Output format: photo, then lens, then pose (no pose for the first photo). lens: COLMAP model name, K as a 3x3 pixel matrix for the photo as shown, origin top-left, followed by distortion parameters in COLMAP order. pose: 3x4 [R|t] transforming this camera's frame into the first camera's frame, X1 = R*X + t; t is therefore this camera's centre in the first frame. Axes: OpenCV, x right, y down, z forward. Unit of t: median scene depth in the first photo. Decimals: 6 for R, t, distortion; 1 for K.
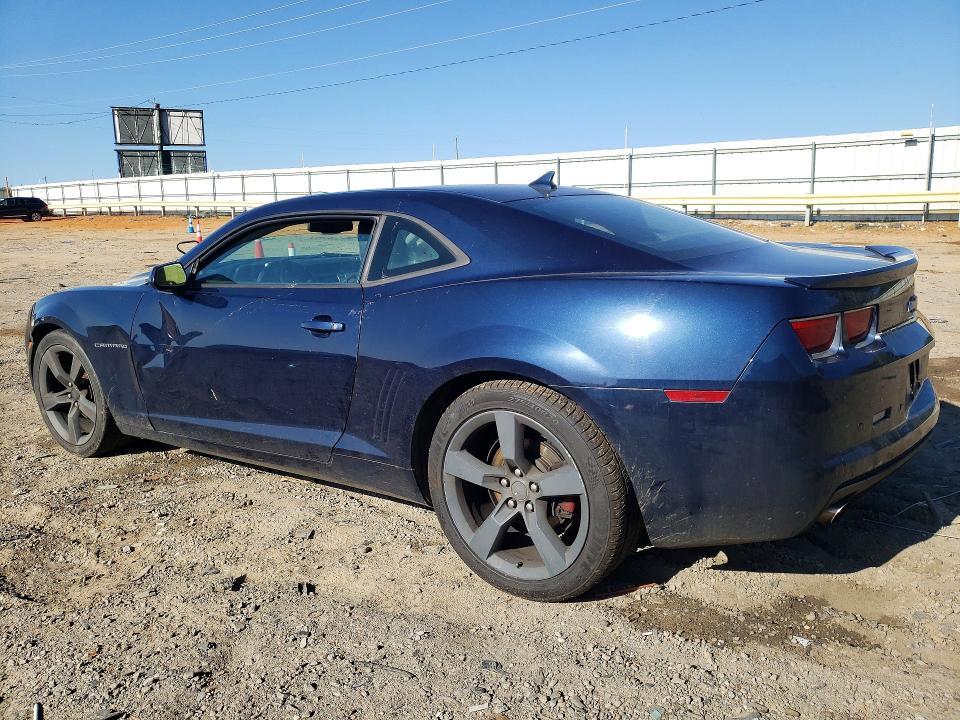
lens RADIAL K [[761.7, 0, 480.0], [0, 761.7, 360.0], [0, 0, 1]] dist [0.020554, 0.003172]
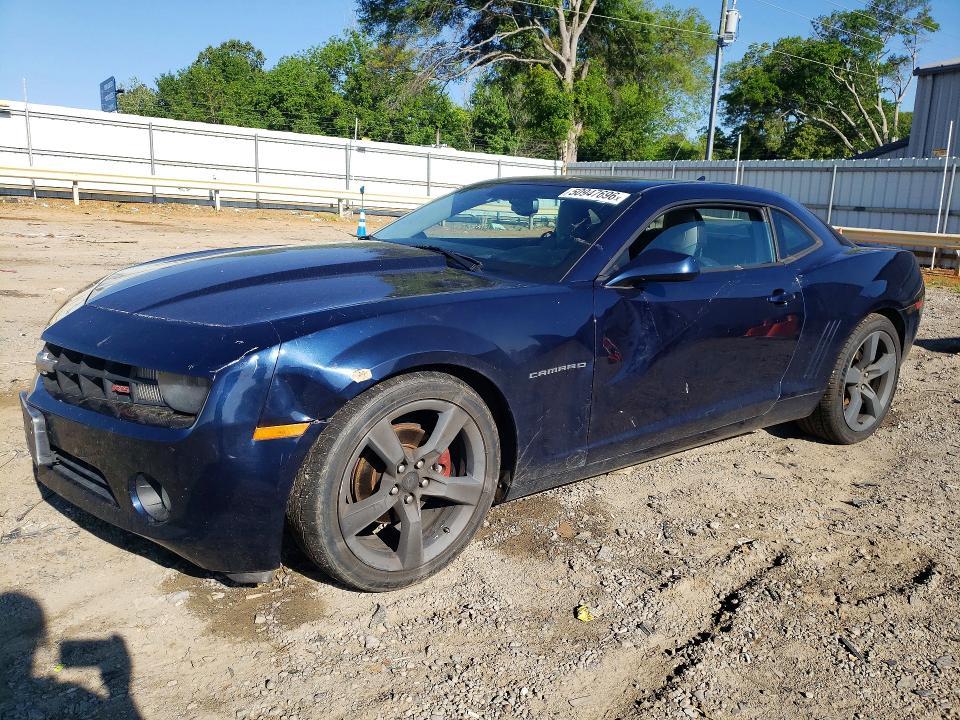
lens RADIAL K [[761.7, 0, 480.0], [0, 761.7, 360.0], [0, 0, 1]] dist [0.020554, 0.003172]
pose [[0.279148, -0.166748, 0.945659, -0.688959], [0.127486, 0.982525, 0.135616, -0.092523], [-0.951748, 0.082702, 0.295528, 0.473107]]
